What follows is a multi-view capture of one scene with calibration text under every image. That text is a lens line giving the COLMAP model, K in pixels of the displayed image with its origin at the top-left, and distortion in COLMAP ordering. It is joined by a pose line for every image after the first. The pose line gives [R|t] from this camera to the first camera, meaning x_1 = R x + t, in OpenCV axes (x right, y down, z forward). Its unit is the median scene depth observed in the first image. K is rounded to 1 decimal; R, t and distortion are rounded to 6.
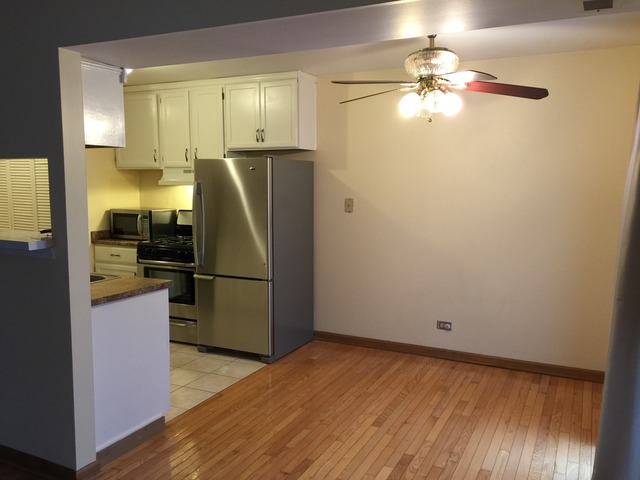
lens RADIAL K [[547.1, 0, 320.5], [0, 547.1, 229.2], [0, 0, 1]] dist [0.093428, -0.131481]
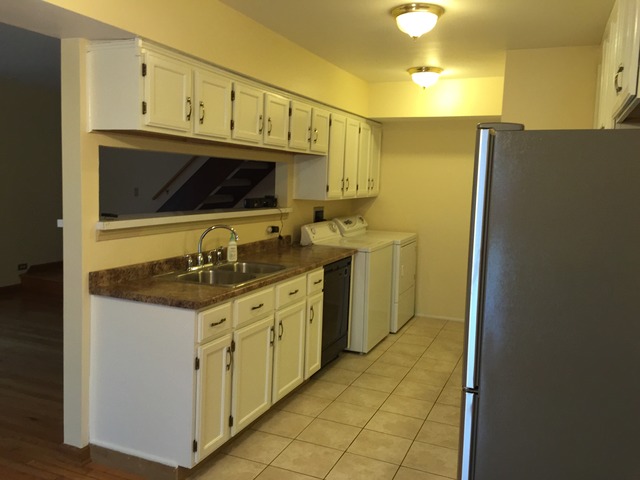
lens RADIAL K [[547.1, 0, 320.5], [0, 547.1, 229.2], [0, 0, 1]] dist [0.093428, -0.131481]
pose [[0.055811, 0.088846, -0.994481, 0.327548], [-0.125829, 0.988717, 0.081270, -0.059613], [0.990481, 0.120599, 0.066361, 0.751766]]
